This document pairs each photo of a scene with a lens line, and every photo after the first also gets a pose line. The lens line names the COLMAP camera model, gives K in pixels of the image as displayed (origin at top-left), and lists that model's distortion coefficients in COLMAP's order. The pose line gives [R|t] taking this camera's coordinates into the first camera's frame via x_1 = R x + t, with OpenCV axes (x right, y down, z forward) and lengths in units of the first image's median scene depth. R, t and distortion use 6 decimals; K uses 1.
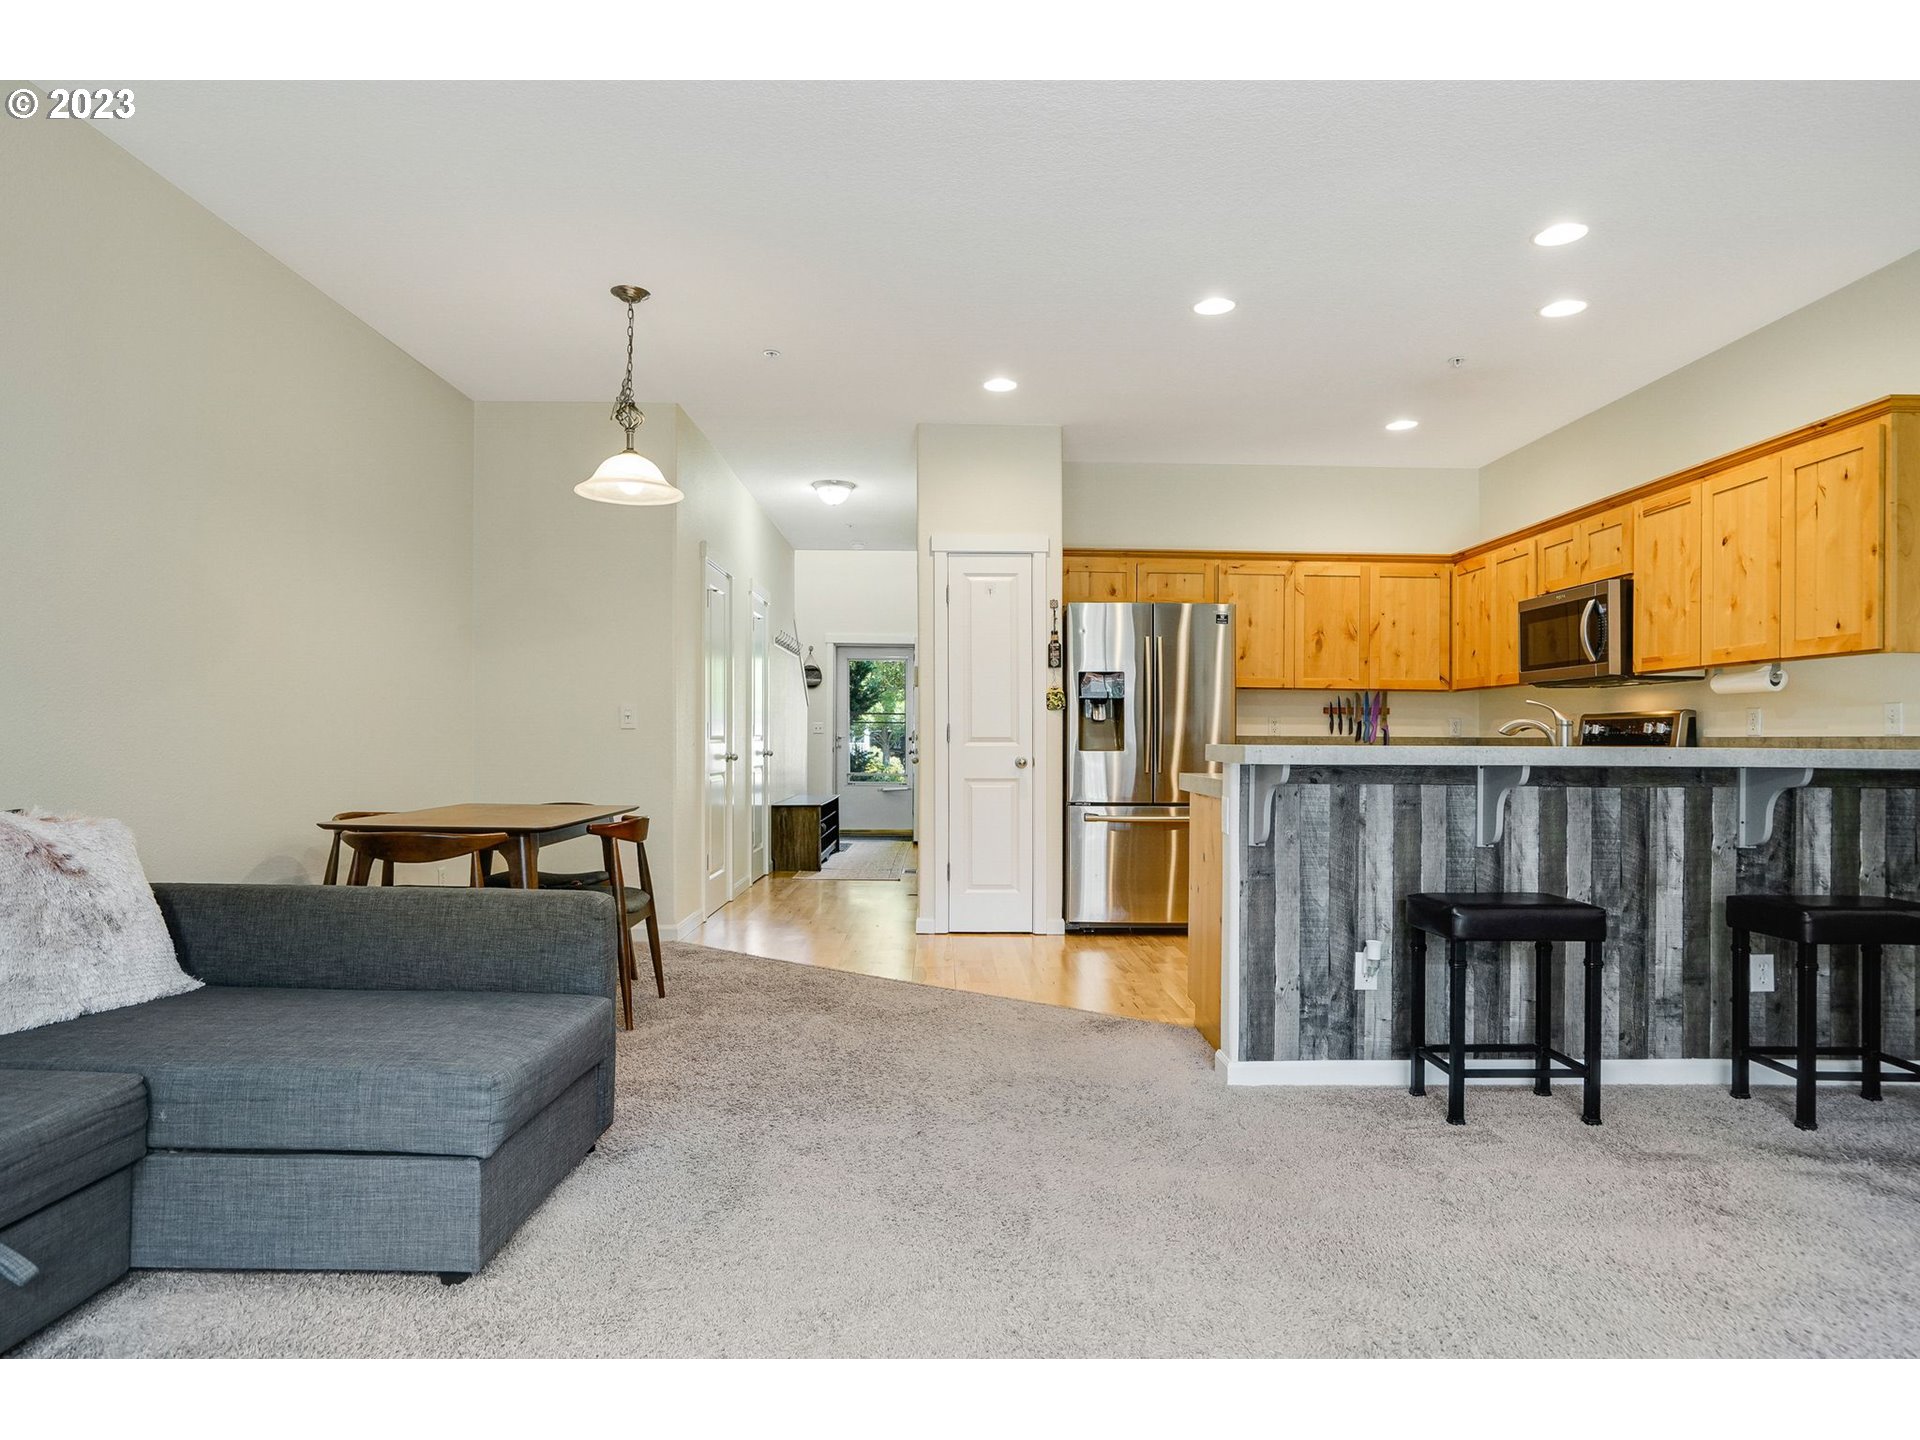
lens RADIAL K [[1110.1, 0, 948.4], [0, 1110.1, 731.1], [0, 0, 1]] dist [-0.001095, 0.014820]
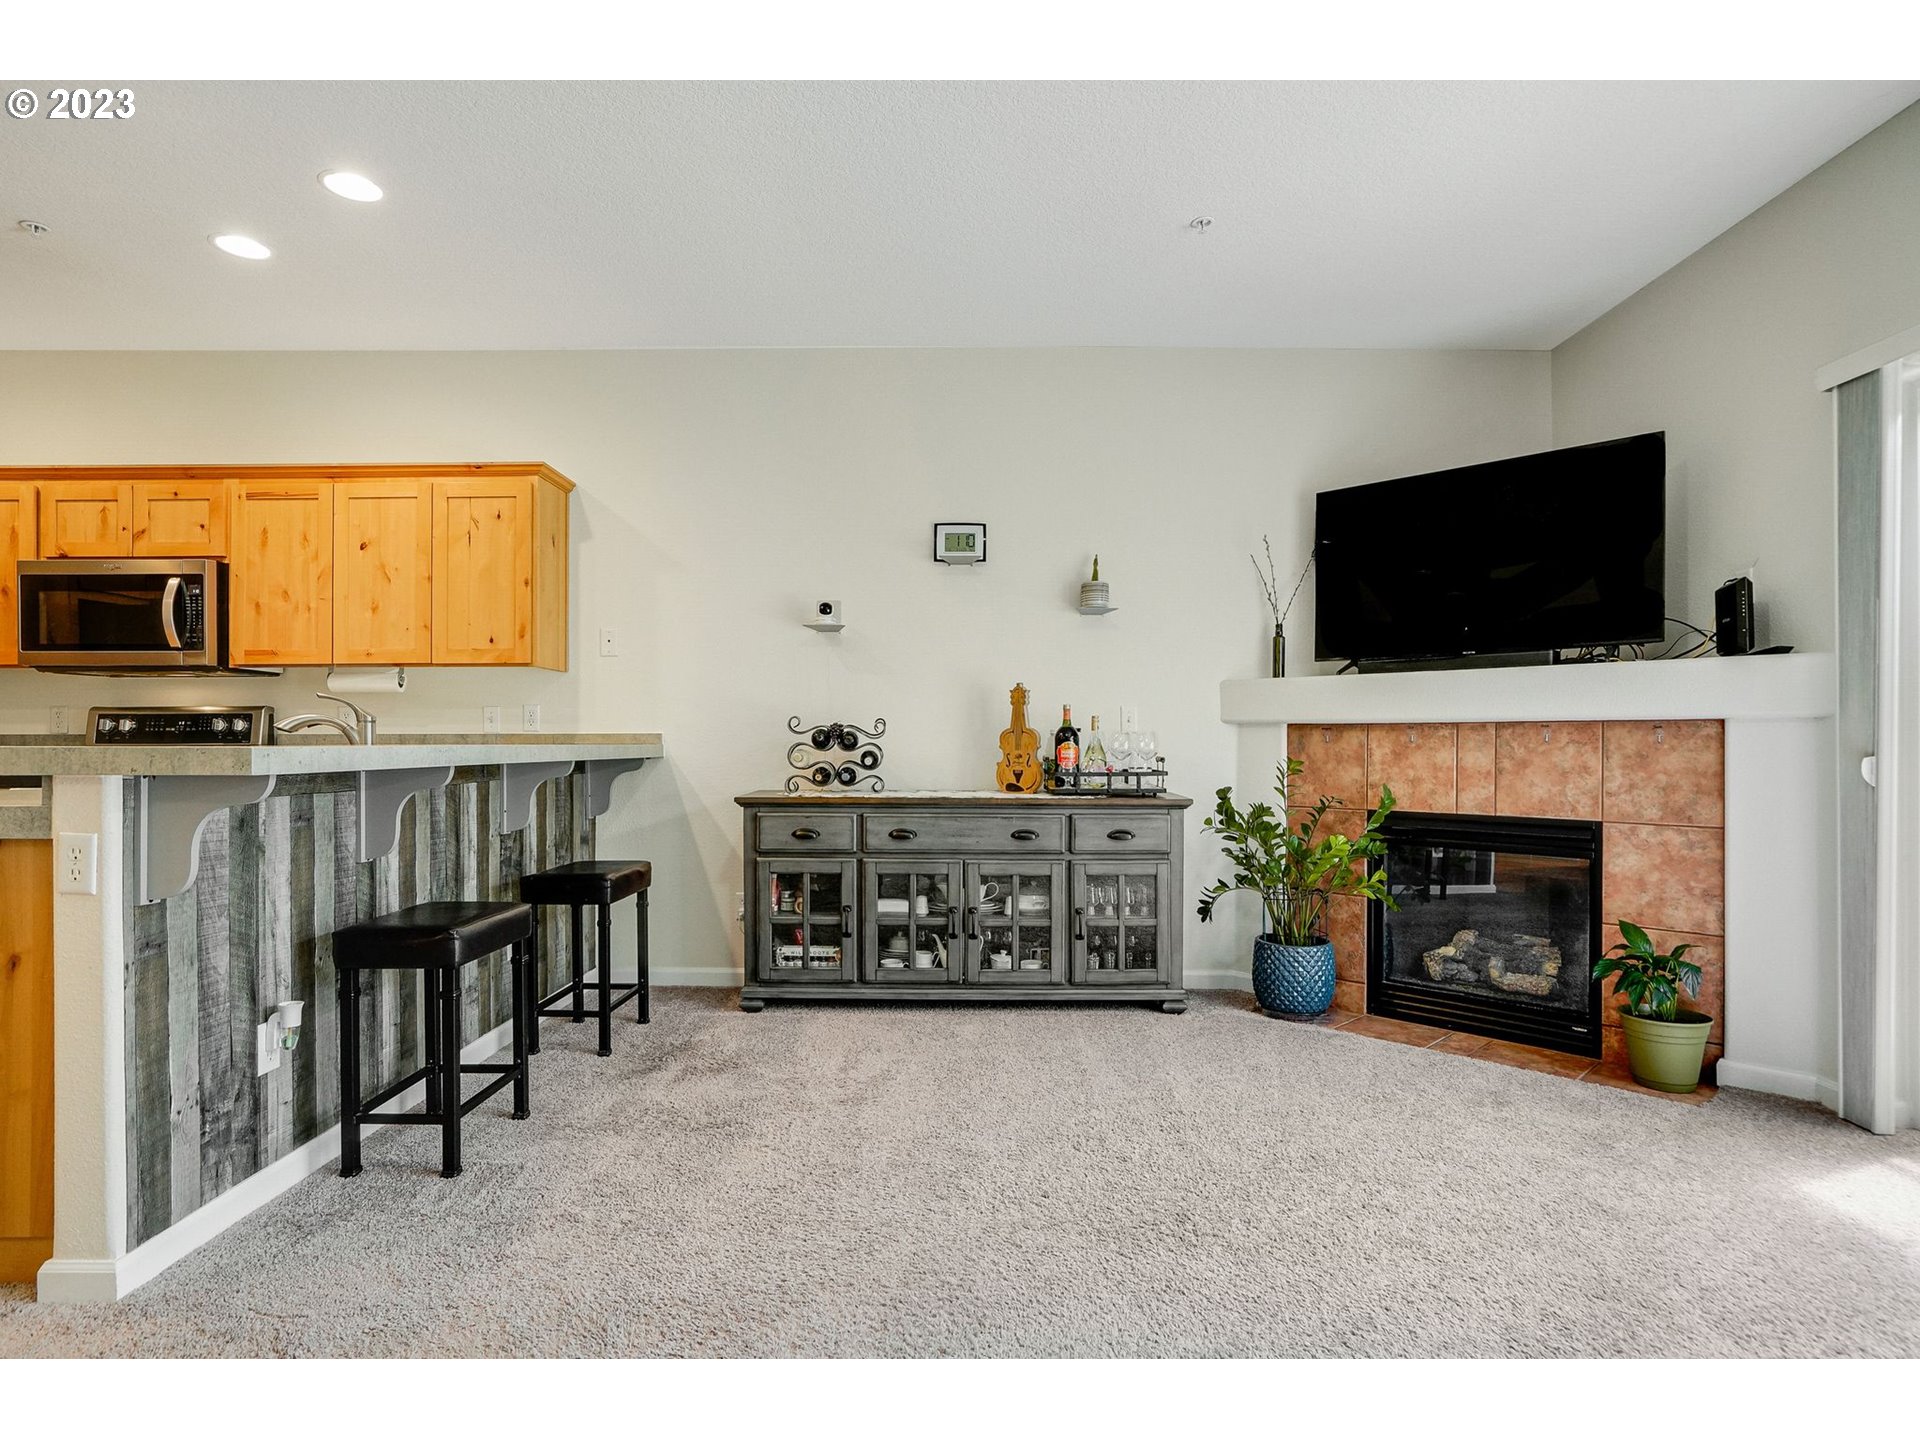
lens RADIAL K [[1020.7, 0, 960.8], [0, 1020.7, 747.2], [0, 0, 1]] dist [-0.031009, 0.018076]
pose [[0.023911, -0.011134, 0.999652, -0.202602], [-0.006820, 0.999913, 0.011300, 0.002212], [-0.999691, -0.007087, 0.023833, 0.361603]]
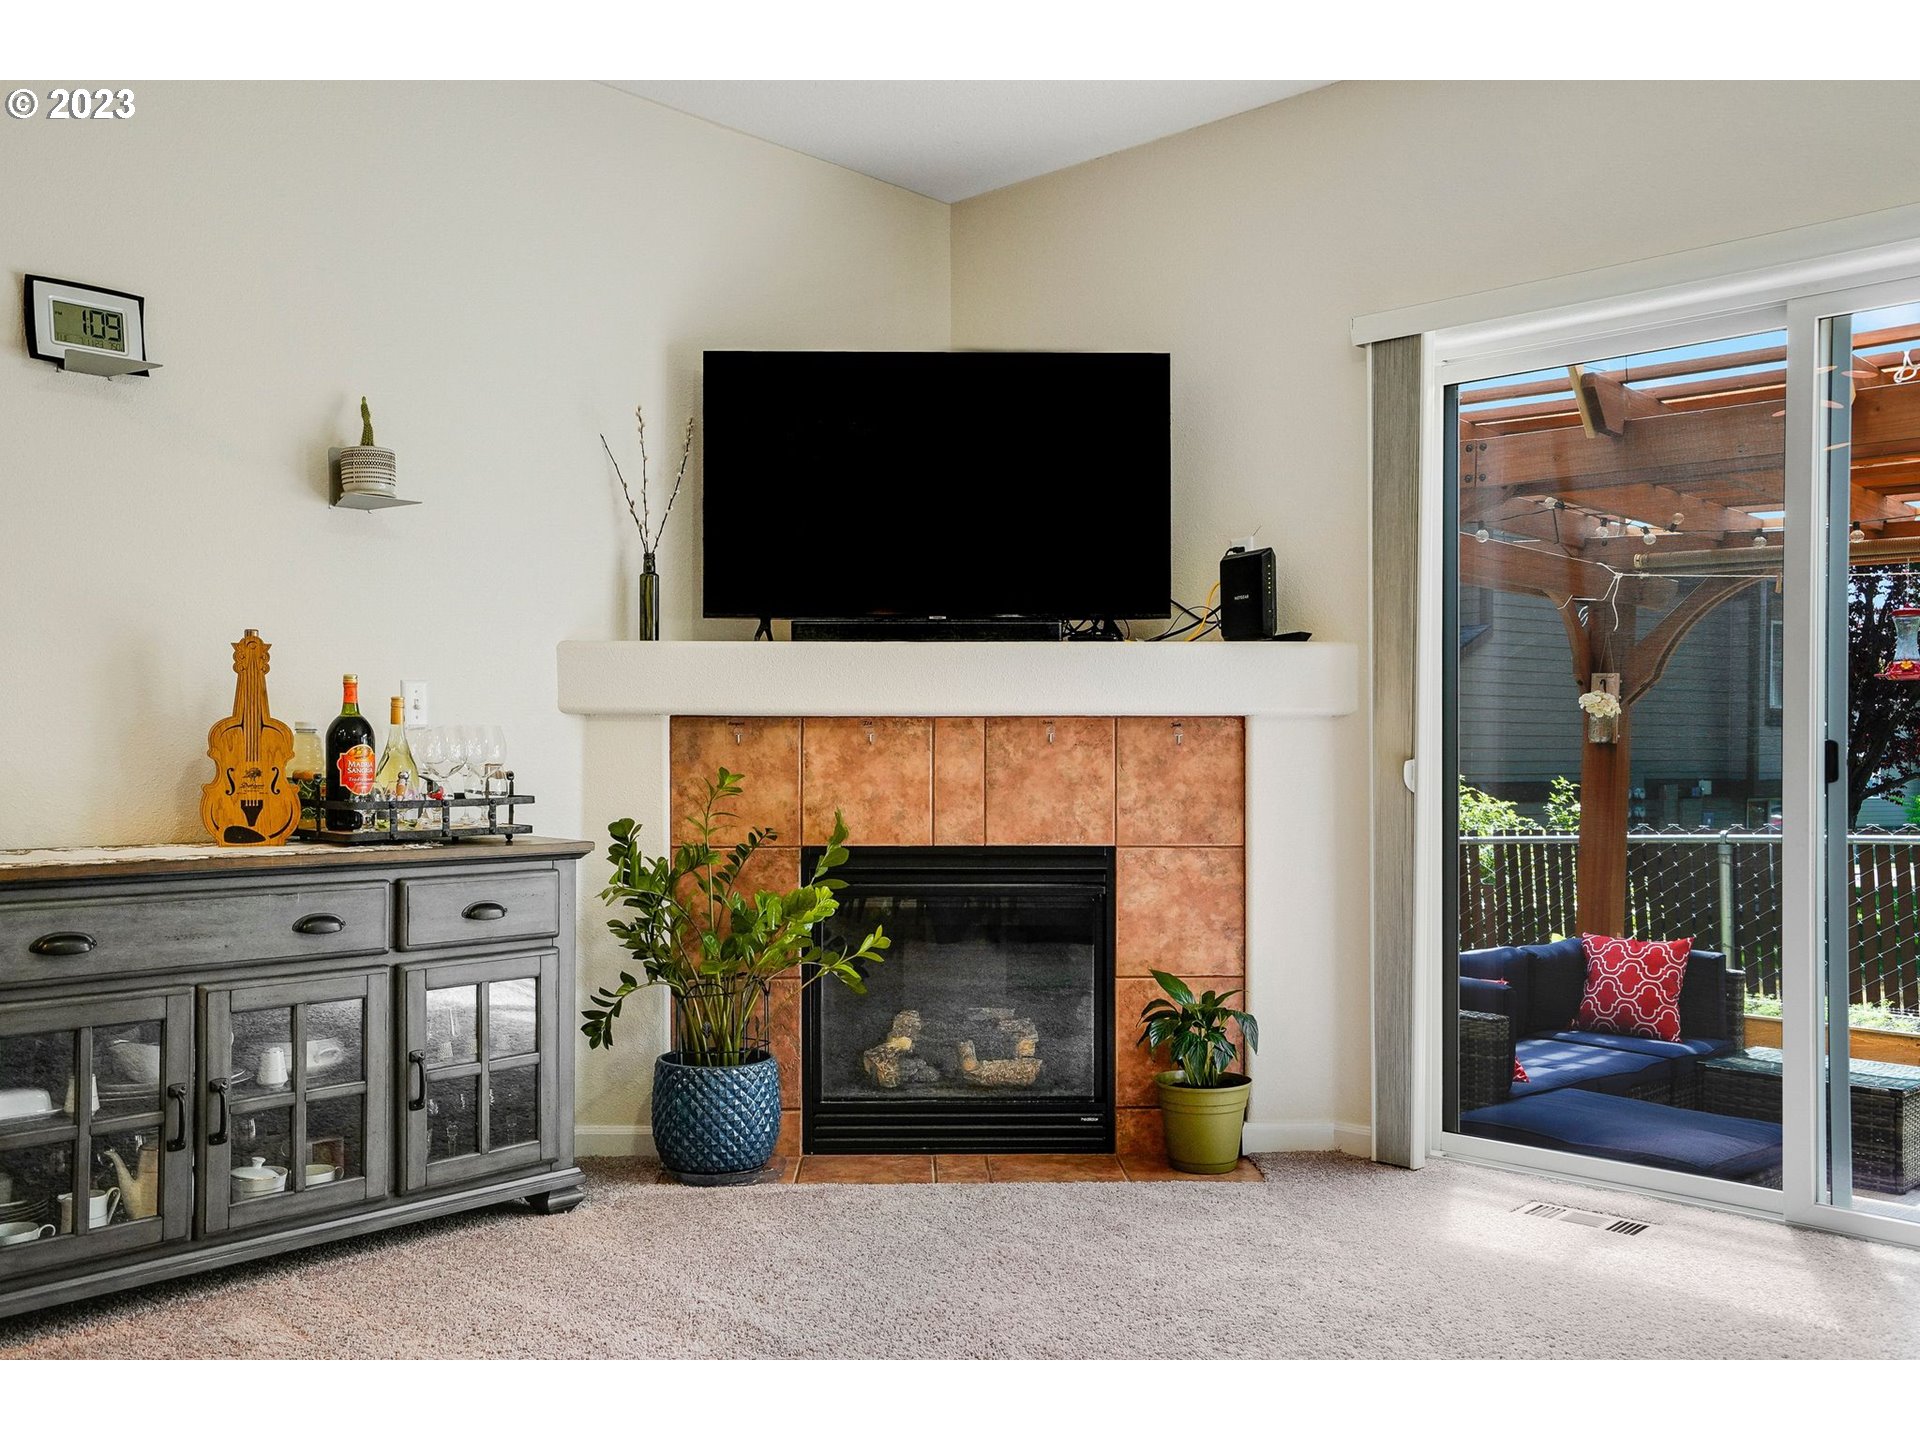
lens RADIAL K [[1708.8, 0, 903.5], [0, 1708.8, 768.8], [0, 0, 1]] dist [0.016136, 0.071237]
pose [[-0.715030, -0.015994, 0.698910, -0.061080], [-0.007841, 0.999859, 0.014859, 0.004041], [-0.699049, 0.005144, -0.715055, 0.654568]]
